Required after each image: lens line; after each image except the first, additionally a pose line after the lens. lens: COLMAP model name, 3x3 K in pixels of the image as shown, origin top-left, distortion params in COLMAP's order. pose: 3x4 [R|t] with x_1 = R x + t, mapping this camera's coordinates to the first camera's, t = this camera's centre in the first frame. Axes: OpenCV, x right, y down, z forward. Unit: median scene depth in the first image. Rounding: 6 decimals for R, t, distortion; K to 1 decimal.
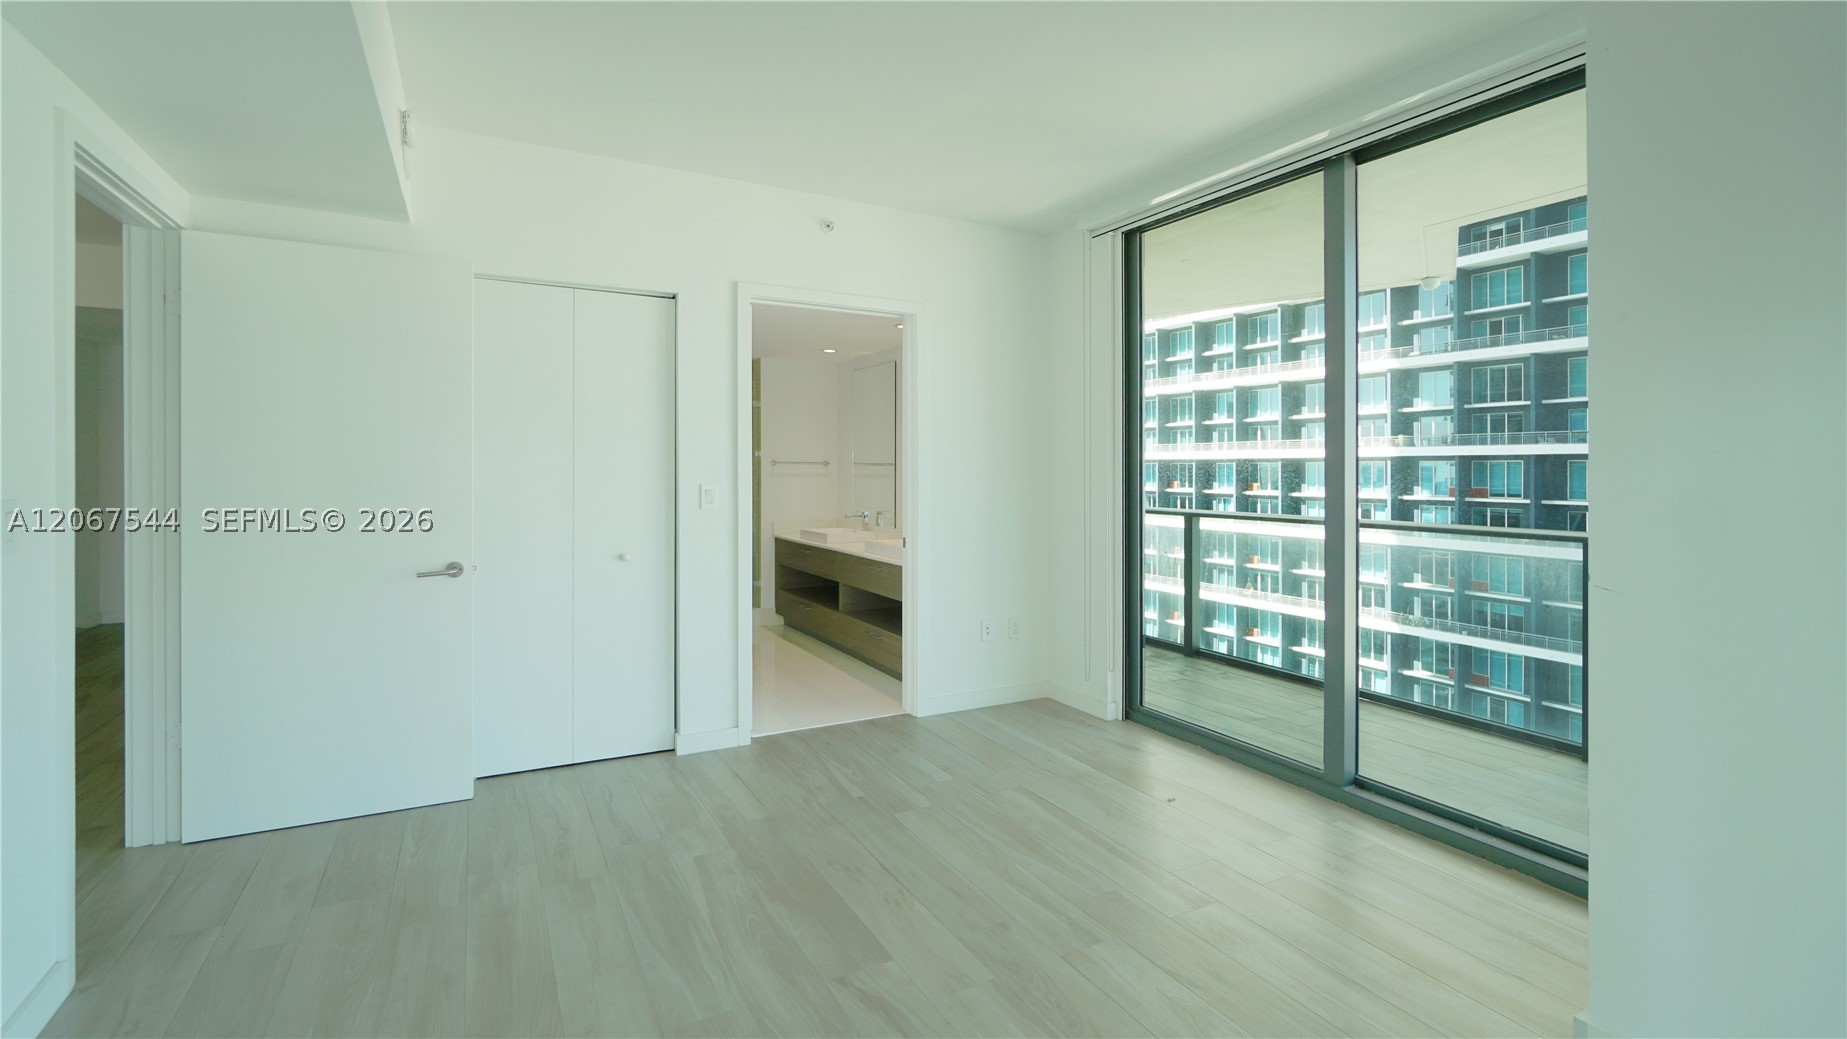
lens RADIAL K [[816.5, 0, 926.5], [0, 816.5, 467.7], [0, 0, 1]] dist [-0.001681, 0.000076]
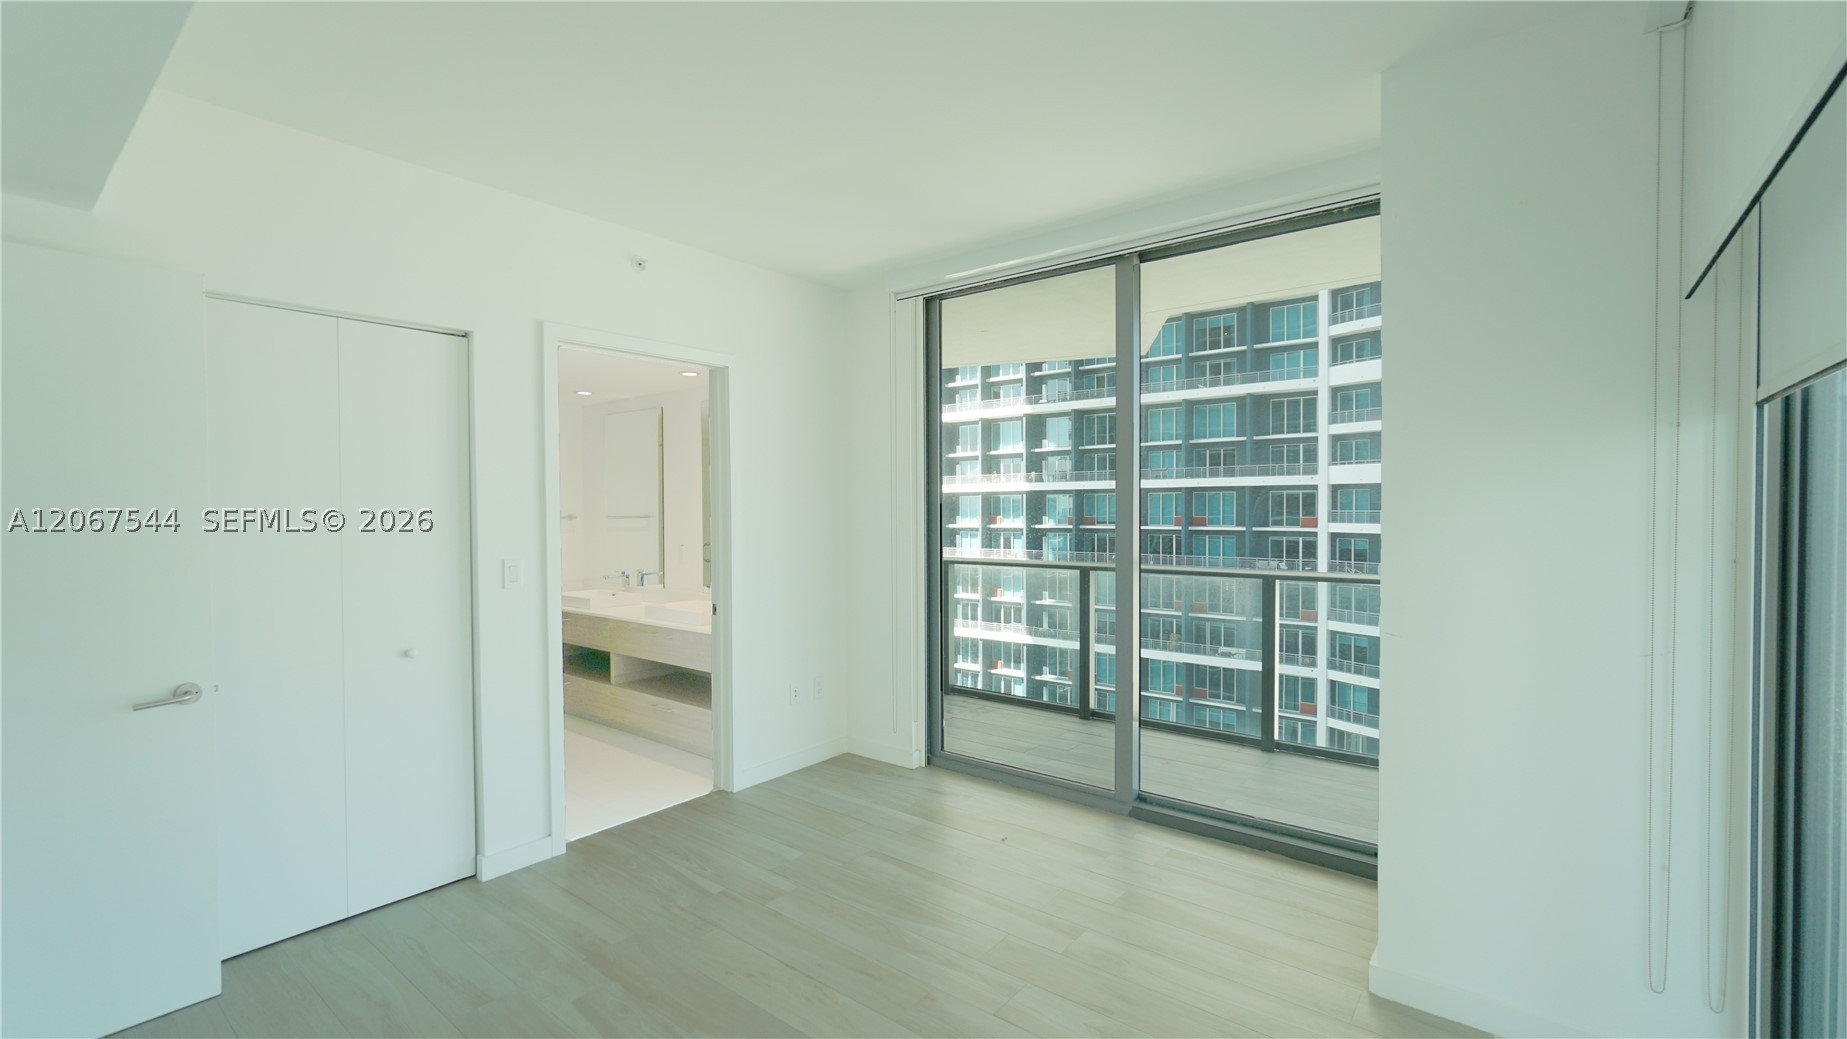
lens RADIAL K [[817.3, 0, 914.0], [0, 817.3, 516.4], [0, 0, 1]] dist [-0.022888, 0.015475]
pose [[0.922935, -0.012881, 0.384739, -0.151717], [0.005016, 0.999758, 0.021440, -0.029426], [-0.384922, -0.017857, 0.922776, 0.042937]]
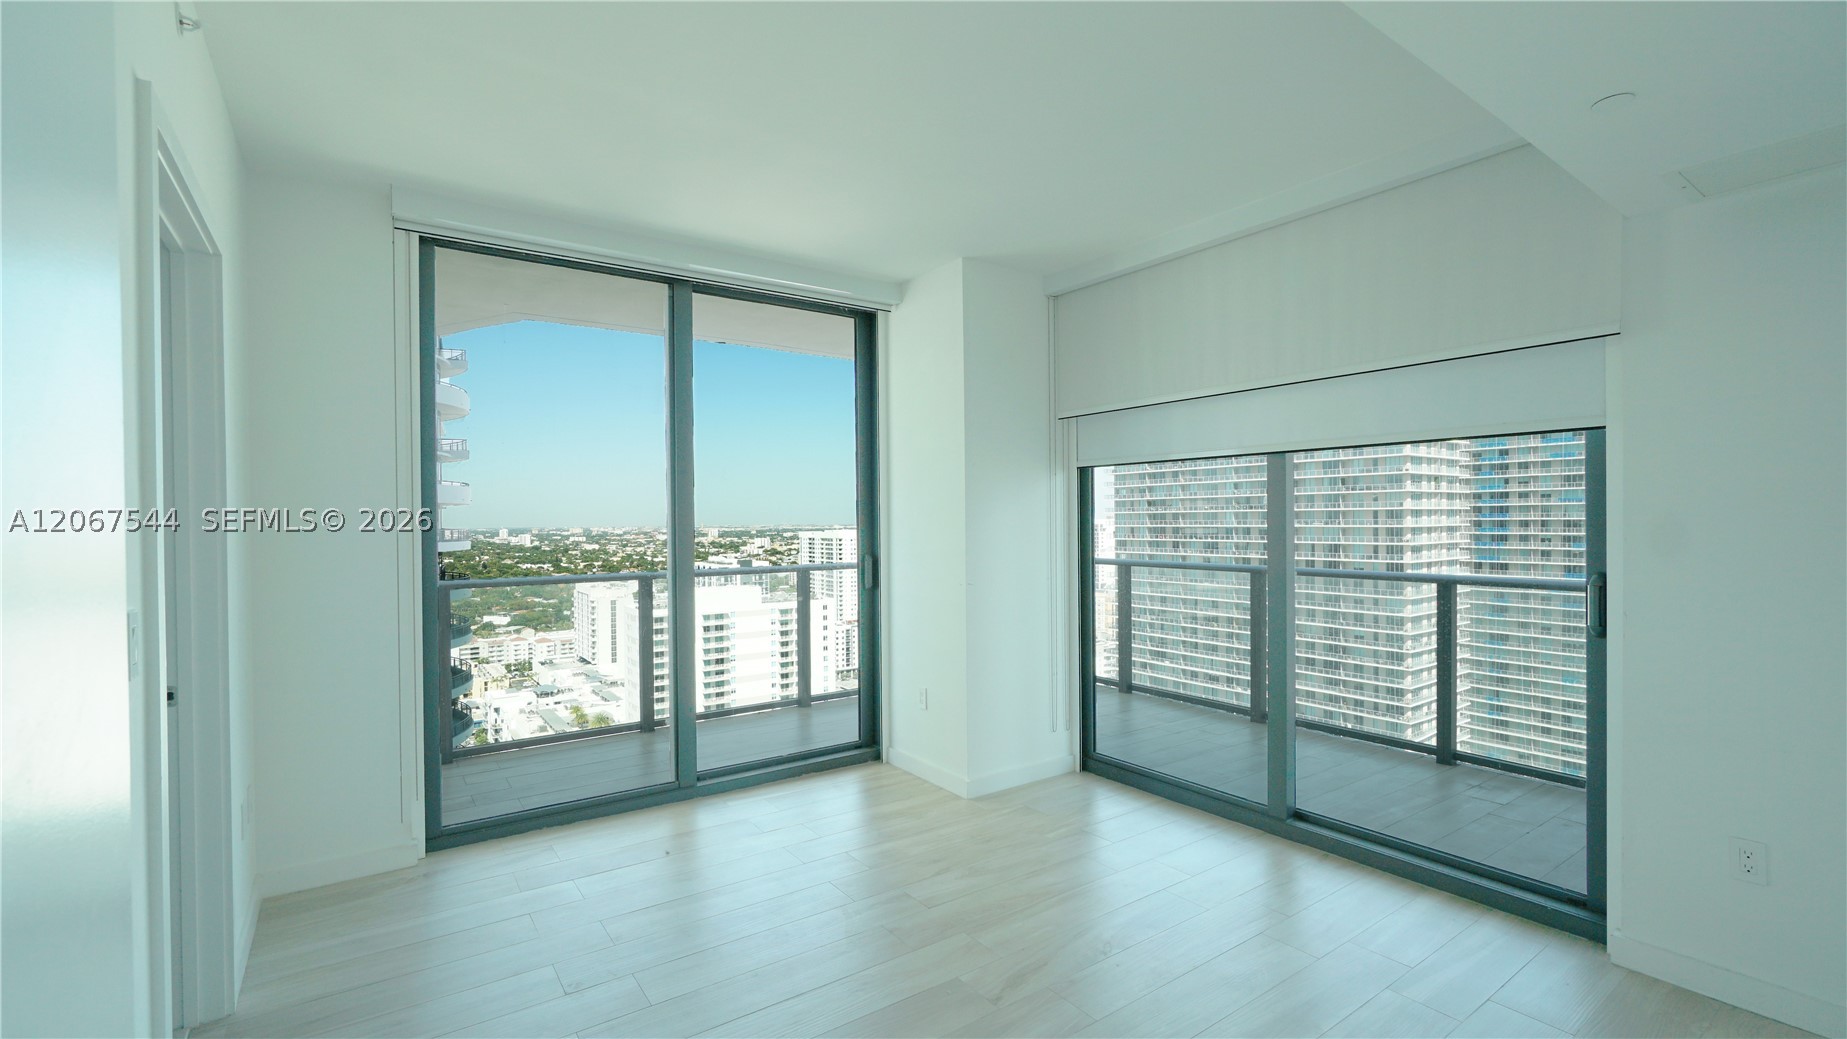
lens RADIAL K [[813.2, 0, 922.3], [0, 813.2, 529.2], [0, 0, 1]] dist [-0.005735, -0.000313]
pose [[-0.127418, -0.015642, 0.991726, -0.539666], [0.005256, 0.999851, 0.016445, -0.016020], [-0.991835, 0.007308, -0.127316, 0.563793]]
